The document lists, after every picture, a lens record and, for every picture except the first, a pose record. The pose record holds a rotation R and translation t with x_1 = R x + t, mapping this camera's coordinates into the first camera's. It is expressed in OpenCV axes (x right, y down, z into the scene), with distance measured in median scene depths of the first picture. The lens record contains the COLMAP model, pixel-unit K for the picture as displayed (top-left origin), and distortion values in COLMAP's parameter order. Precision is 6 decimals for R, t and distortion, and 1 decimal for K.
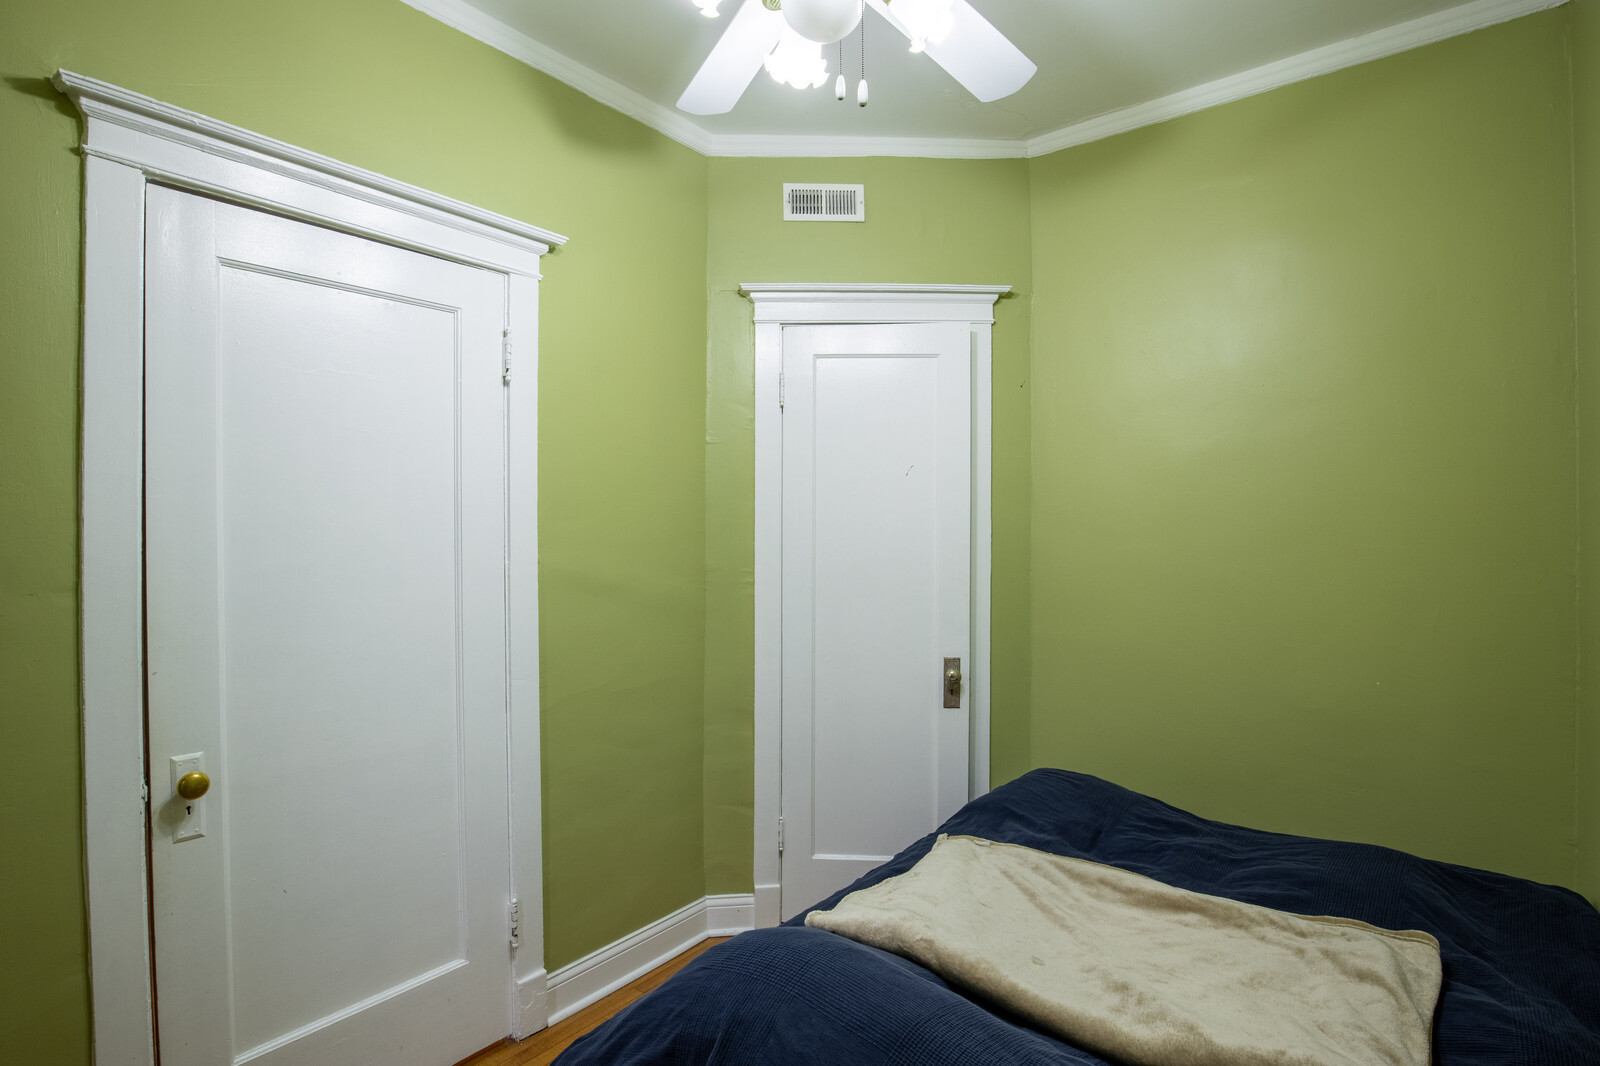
lens RADIAL K [[800.5, 0, 803.3], [0, 800.5, 541.0], [0, 0, 1]] dist [-0.014895, 0.000629]
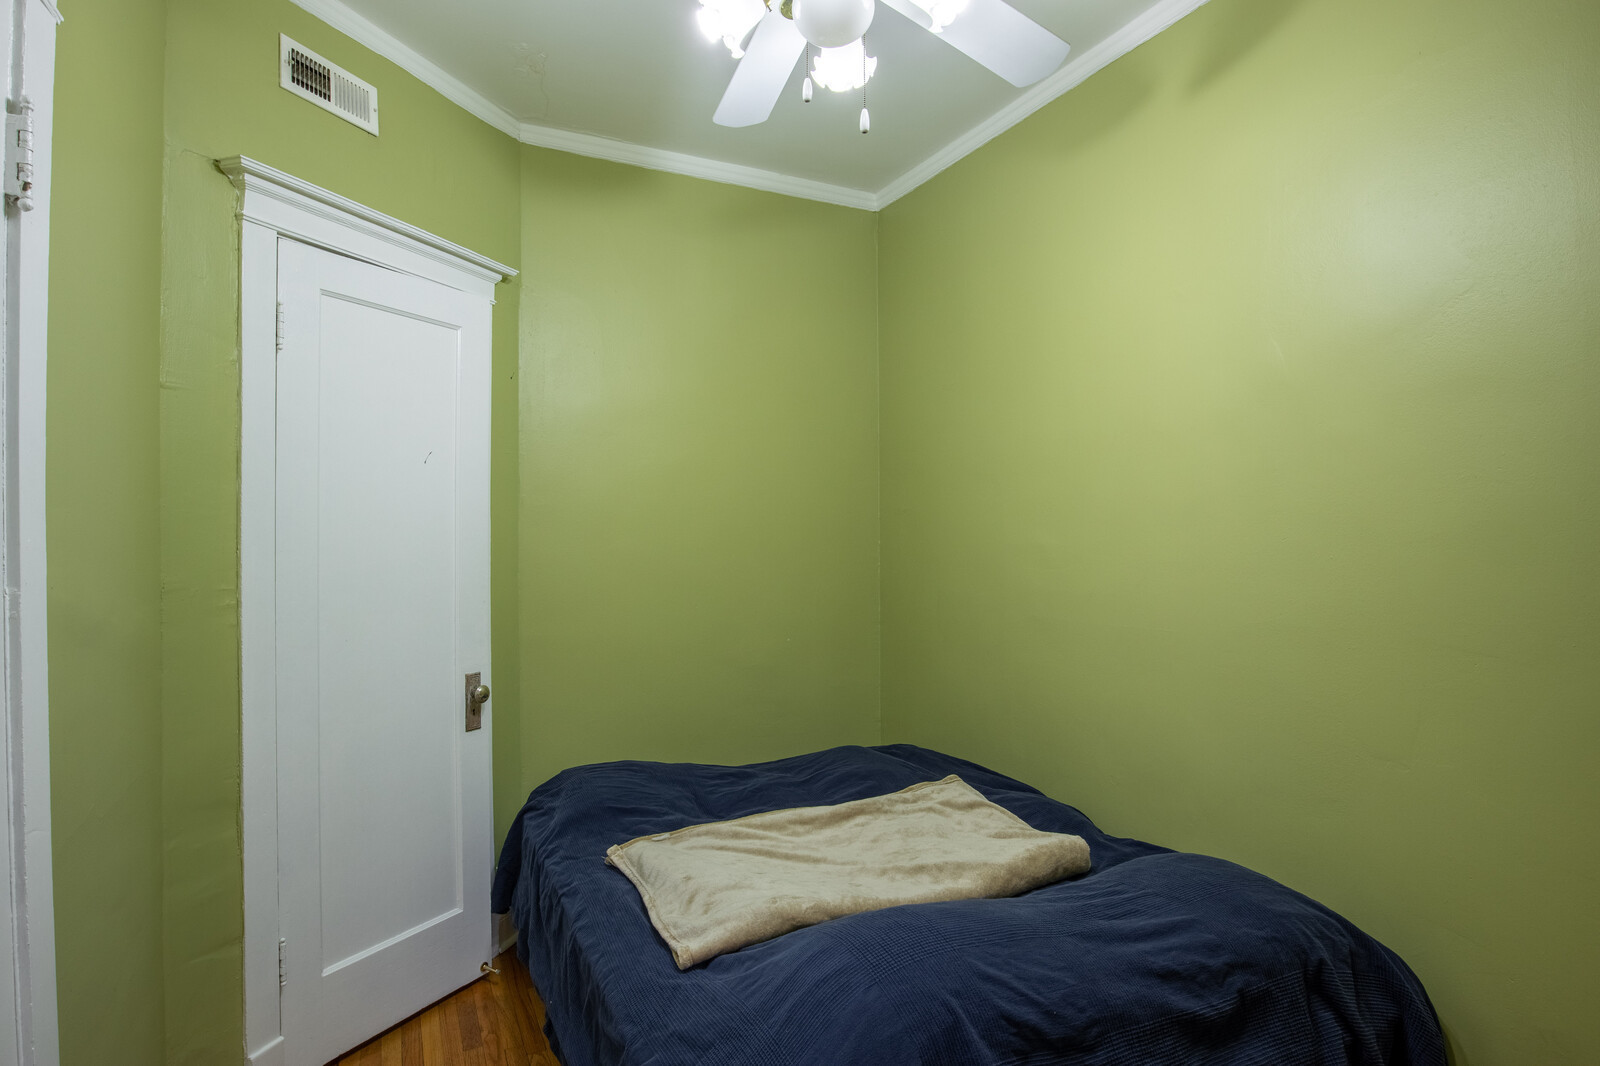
lens RADIAL K [[800.5, 0, 803.3], [0, 800.5, 541.0], [0, 0, 1]] dist [-0.014895, 0.000629]
pose [[0.454708, -0.007462, 0.890609, -0.522539], [0.011295, 0.999933, 0.002611, 0.001865], [-0.890569, 0.008872, 0.454761, 0.331271]]
